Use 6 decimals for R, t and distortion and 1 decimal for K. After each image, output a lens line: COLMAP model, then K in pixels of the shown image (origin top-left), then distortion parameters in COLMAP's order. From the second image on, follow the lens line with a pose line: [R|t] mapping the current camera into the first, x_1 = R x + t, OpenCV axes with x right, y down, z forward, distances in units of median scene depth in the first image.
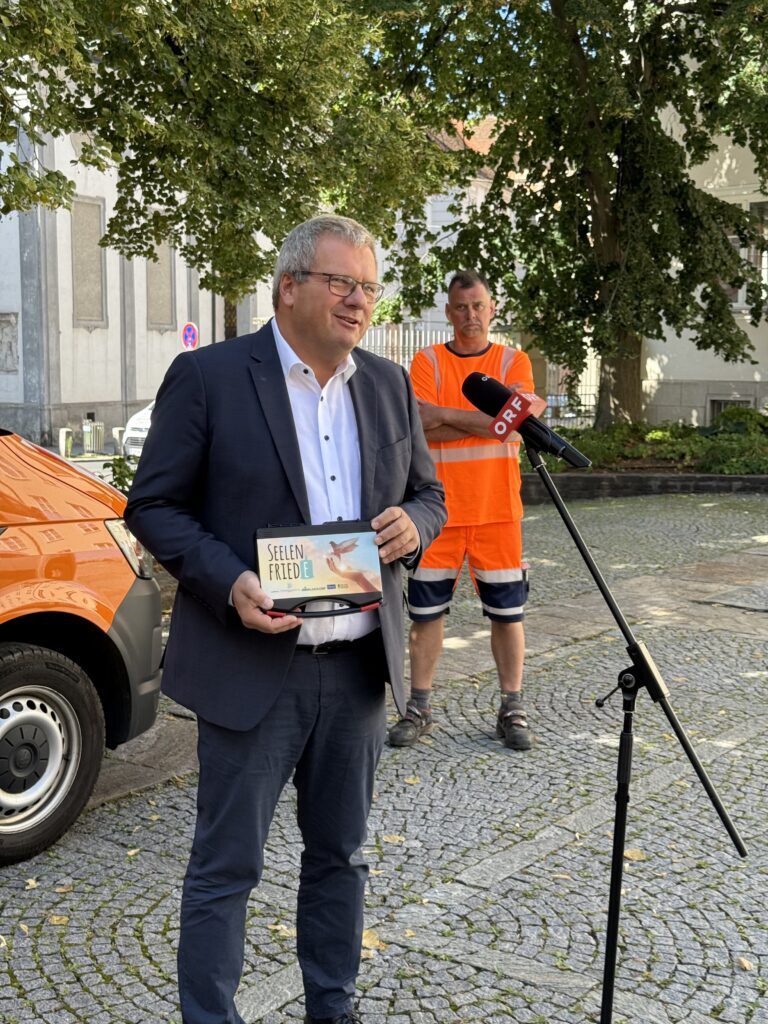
lens RADIAL K [[1458.2, 0, 384.9], [0, 1458.2, 514.6], [0, 0, 1]] dist [0.347509, -1.366706]
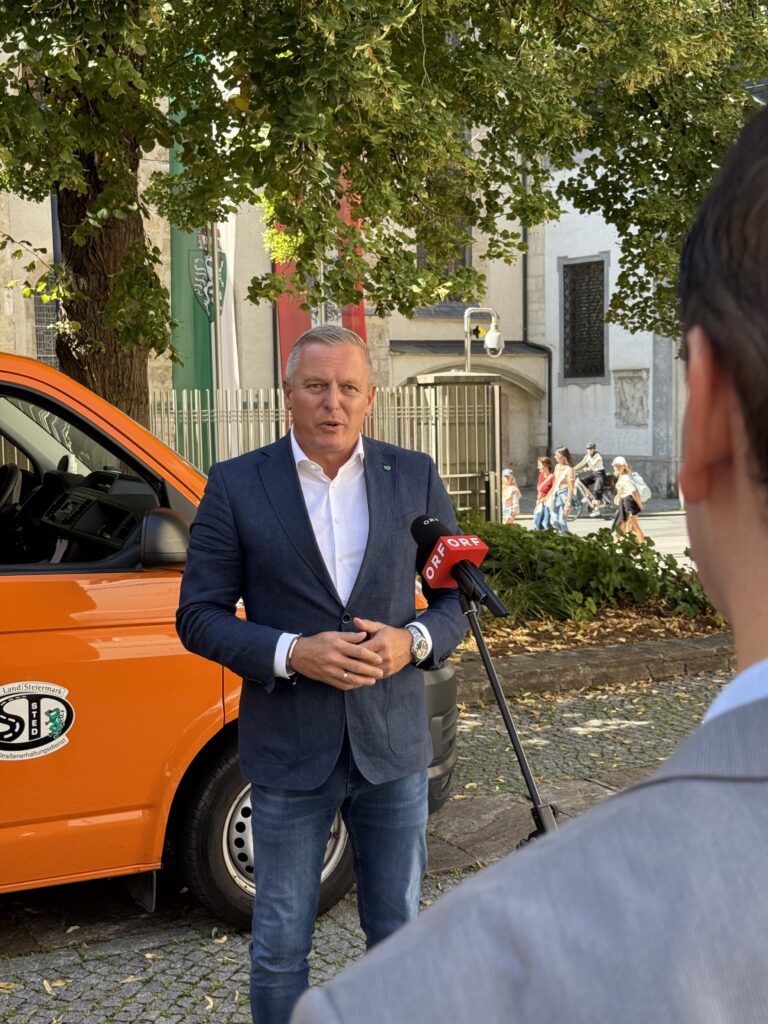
lens RADIAL K [[1454.0, 0, 373.1], [0, 1454.0, 507.7], [0, 0, 1]] dist [0.237677, -0.562835]
pose [[0.902796, 0.015502, -0.429790, 0.105614], [-0.031442, 0.999055, -0.030010, -0.016356], [0.428919, 0.040607, 0.902430, 0.019363]]
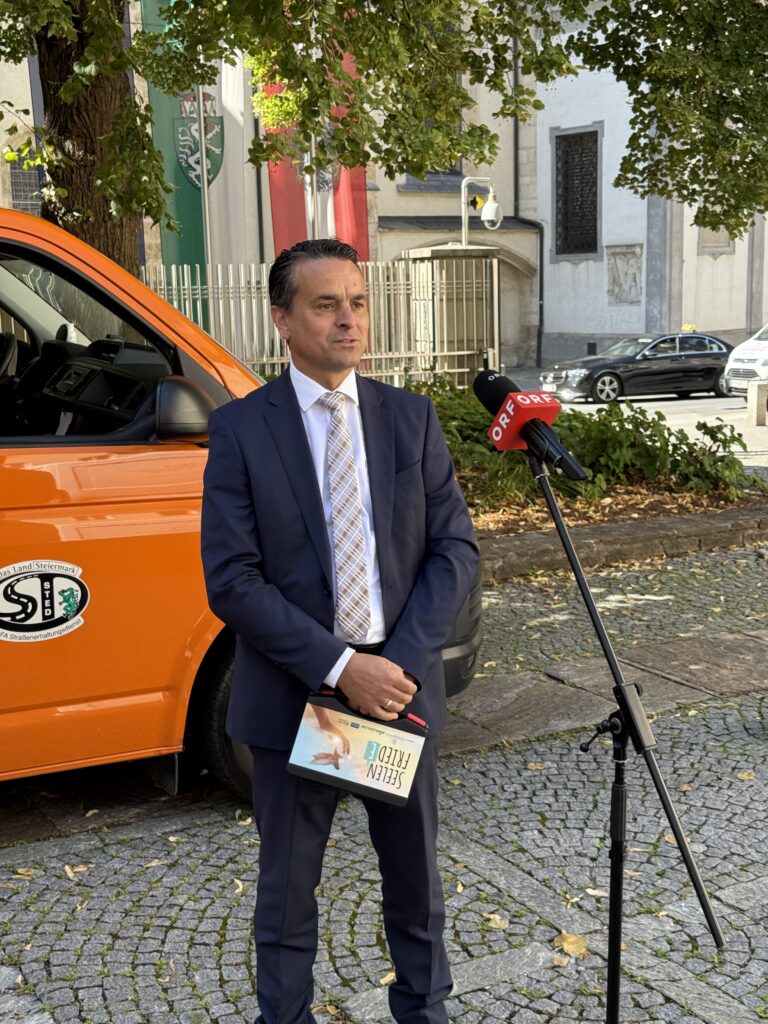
lens RADIAL K [[1462.3, 0, 384.4], [0, 1462.3, 512.9], [0, 0, 1]] dist [0.224417, -0.502119]
pose [[0.909928, 0.042915, -0.412540, 0.088056], [-0.023189, 0.998341, 0.052707, -0.012703], [0.414117, -0.038393, 0.909413, 0.032759]]
